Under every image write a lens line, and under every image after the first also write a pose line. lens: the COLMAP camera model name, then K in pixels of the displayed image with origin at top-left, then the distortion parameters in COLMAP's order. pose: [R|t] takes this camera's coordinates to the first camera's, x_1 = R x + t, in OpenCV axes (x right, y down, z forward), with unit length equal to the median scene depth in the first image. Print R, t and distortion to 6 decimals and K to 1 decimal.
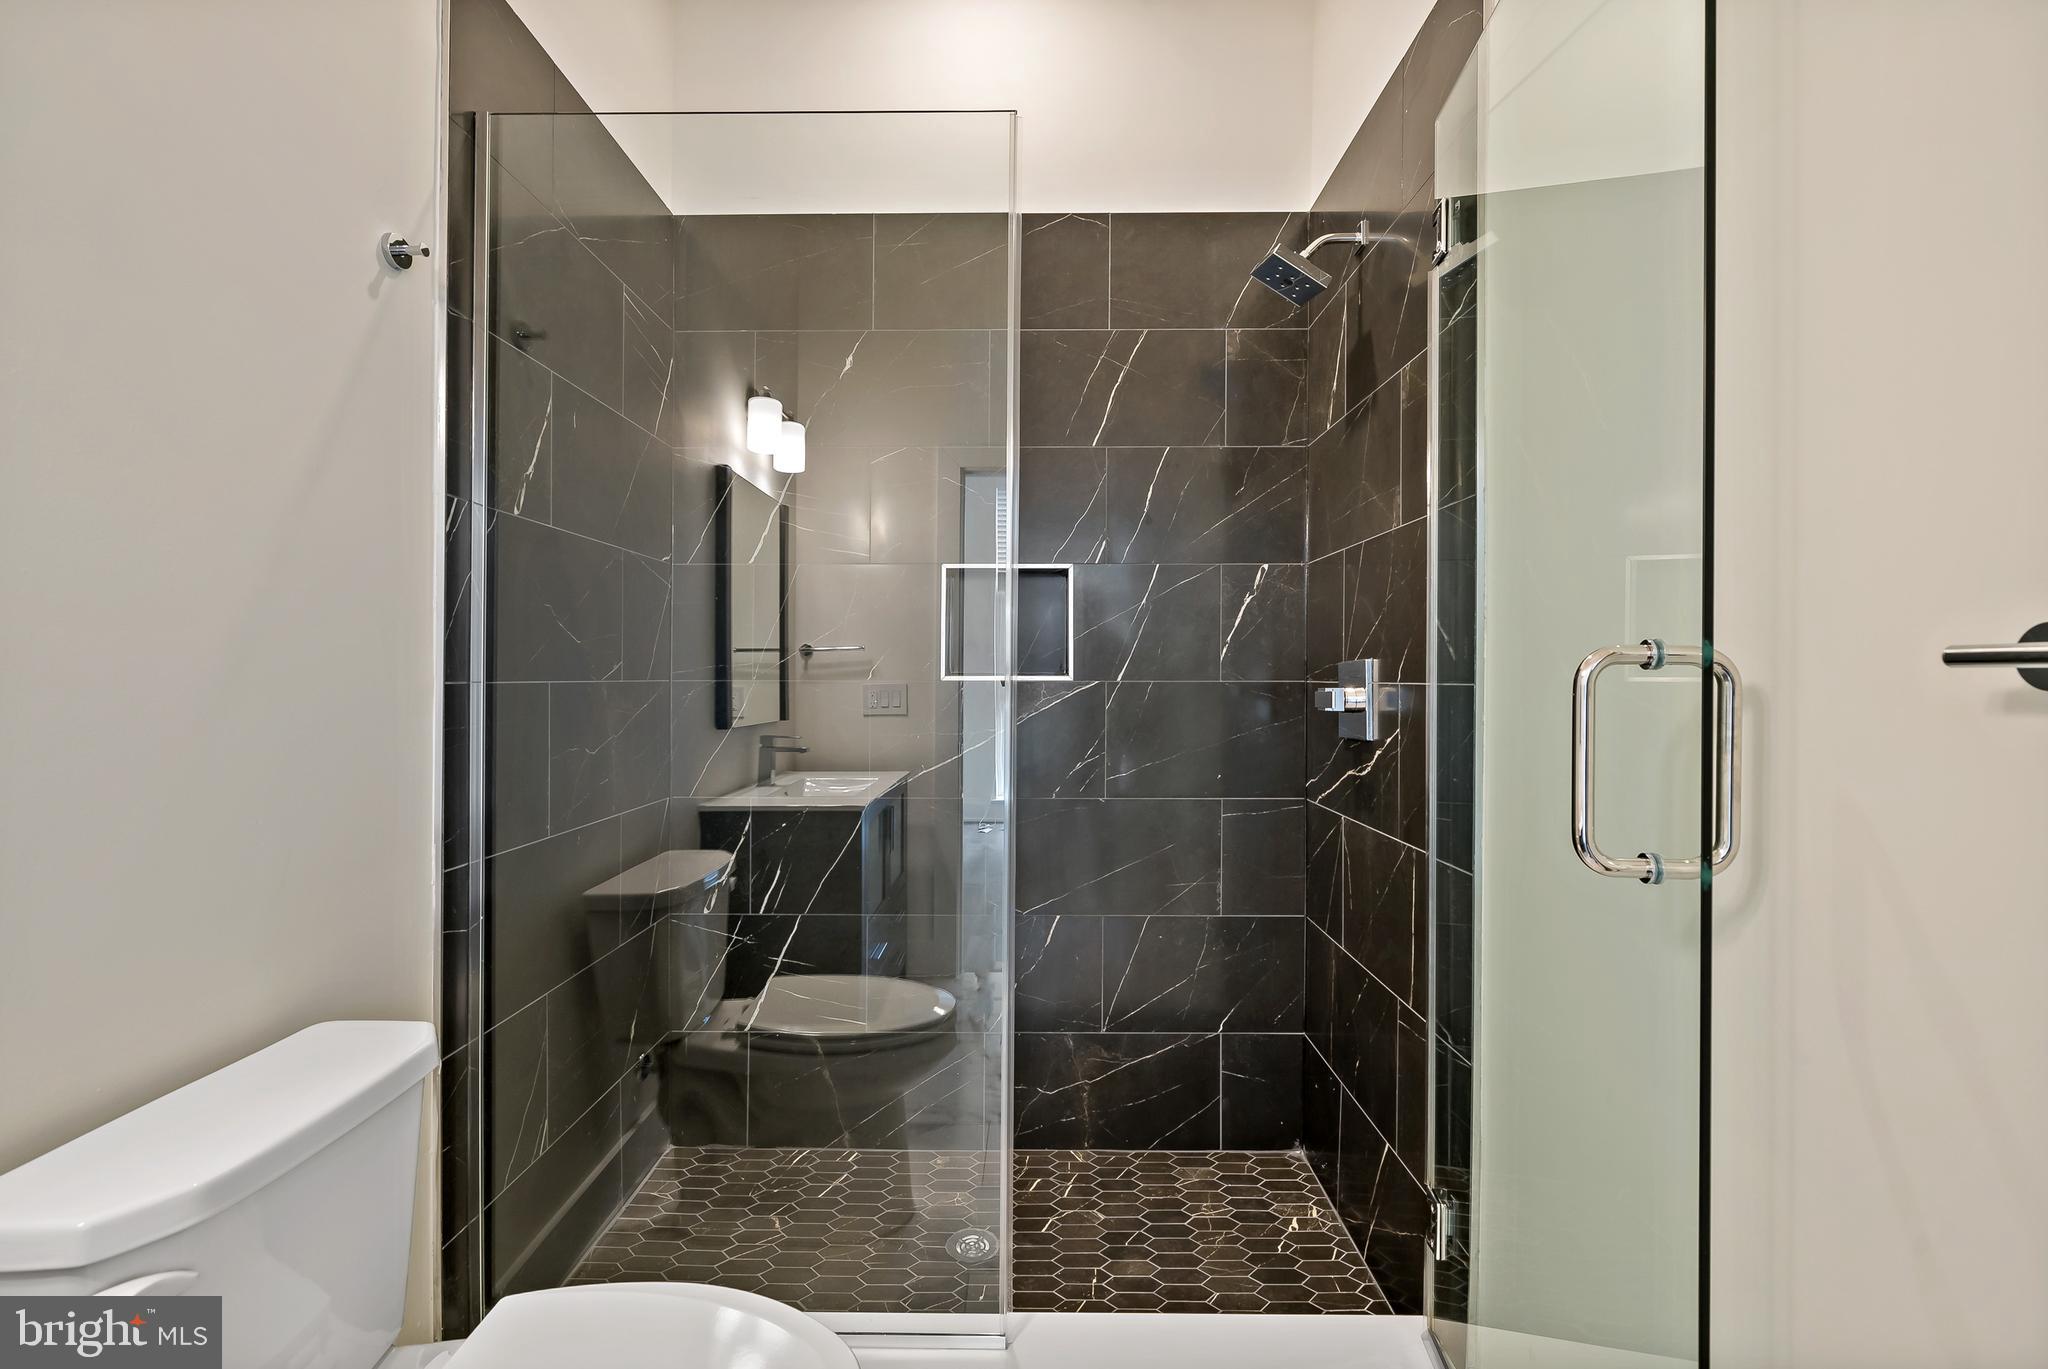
lens RADIAL K [[903.9, 0, 1020.8], [0, 903.9, 649.7], [0, 0, 1]] dist [-0.001793, -0.000285]
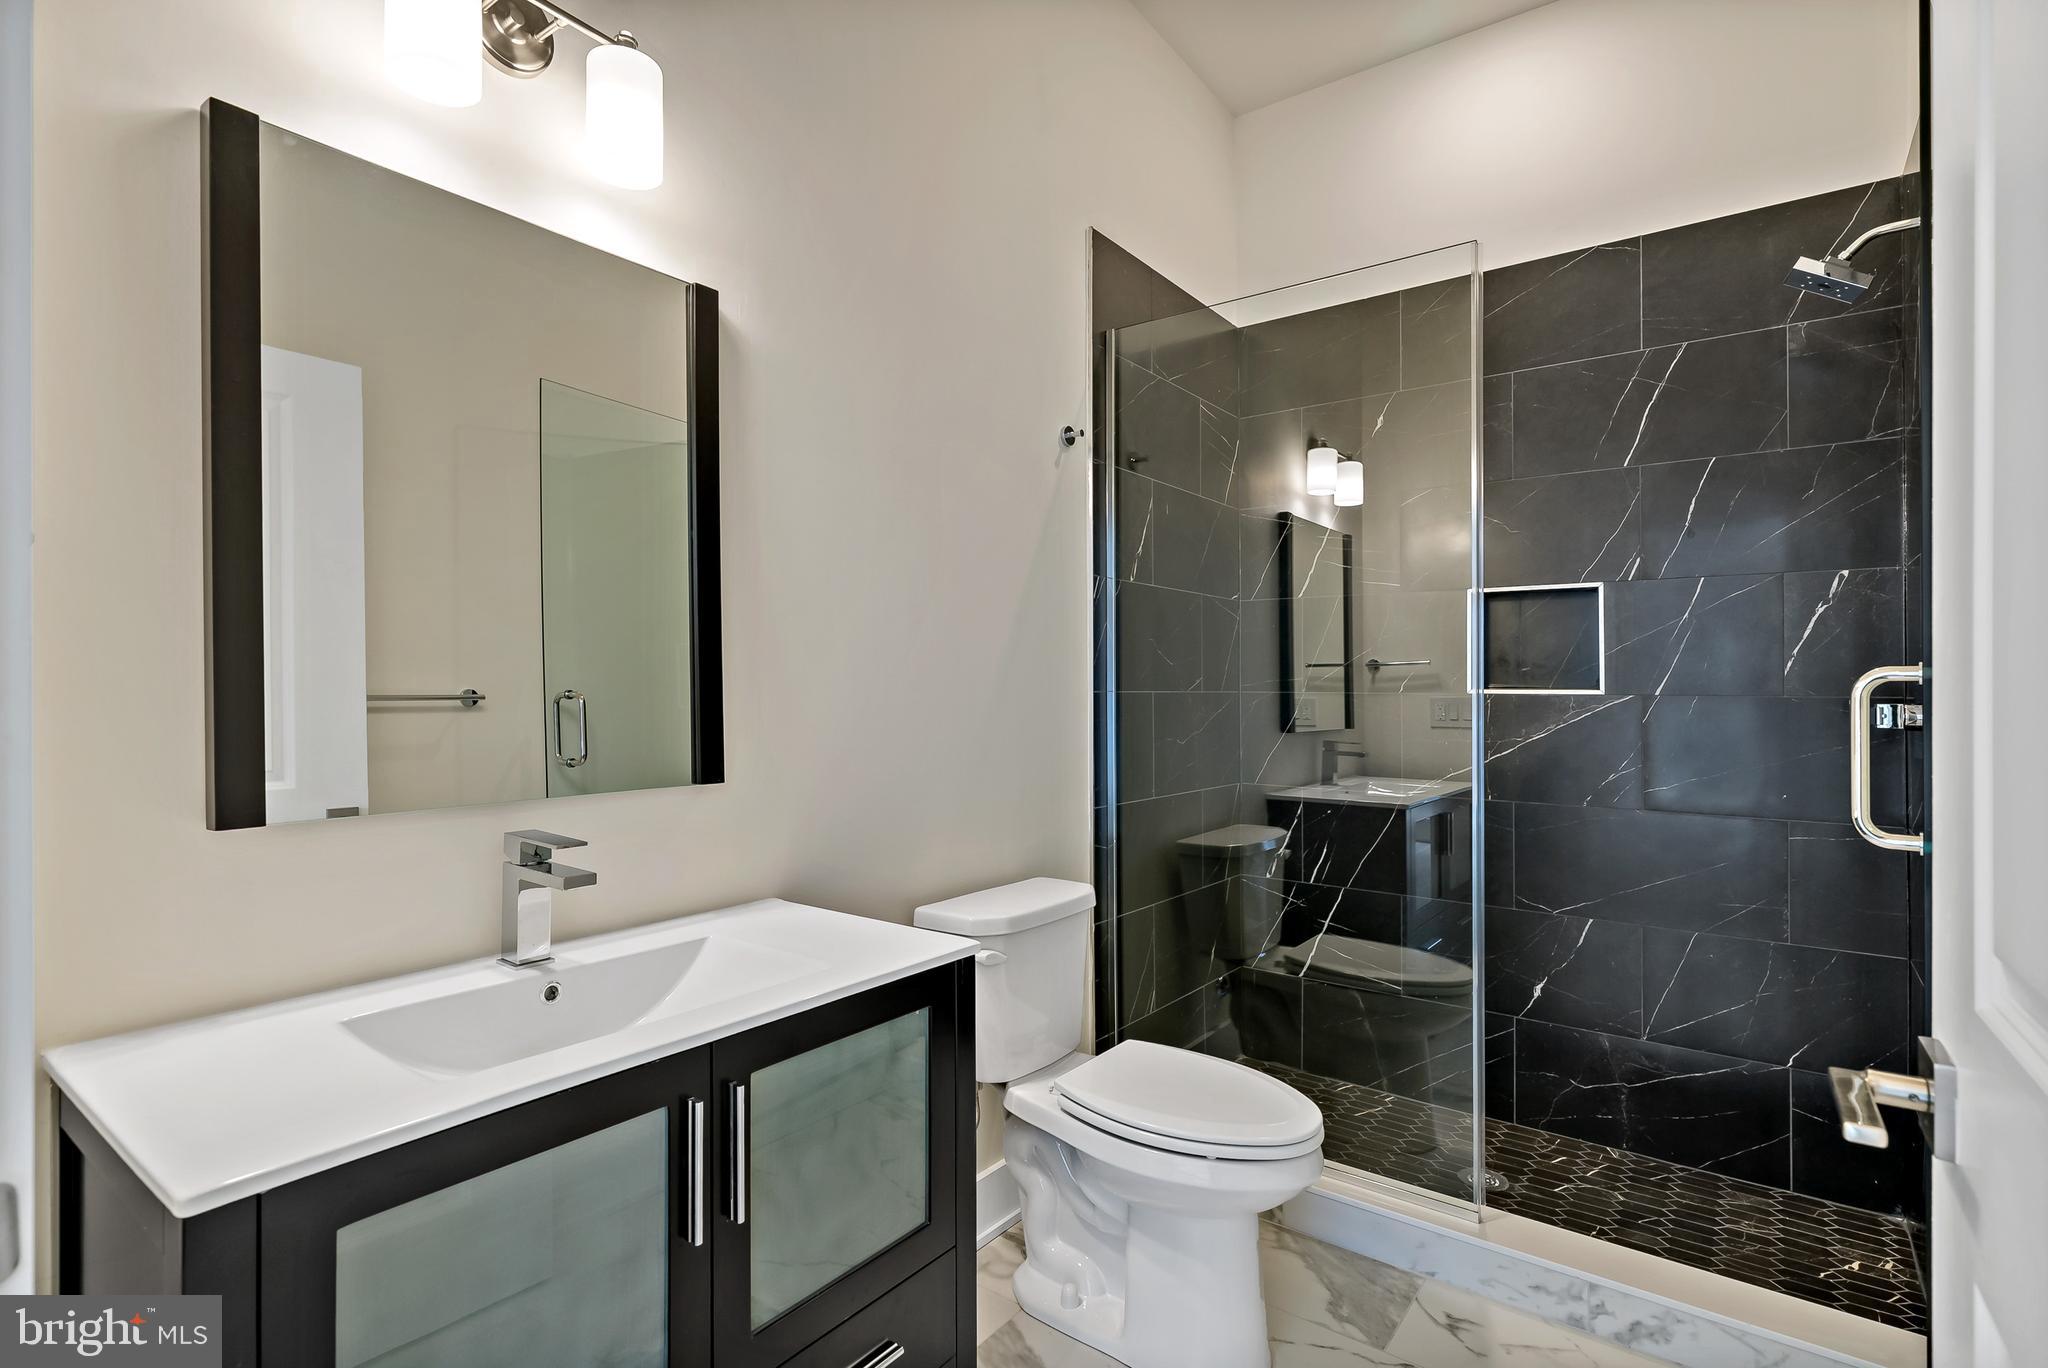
lens RADIAL K [[987.6, 0, 1024.0], [0, 987.6, 684.0], [0, 0, 1]] dist [0.001707, 0.000530]
pose [[0.811939, 0.002087, -0.583738, 0.180903], [0.012025, 0.999722, 0.020299, -0.009070], [0.583618, -0.023501, 0.811688, -0.313722]]
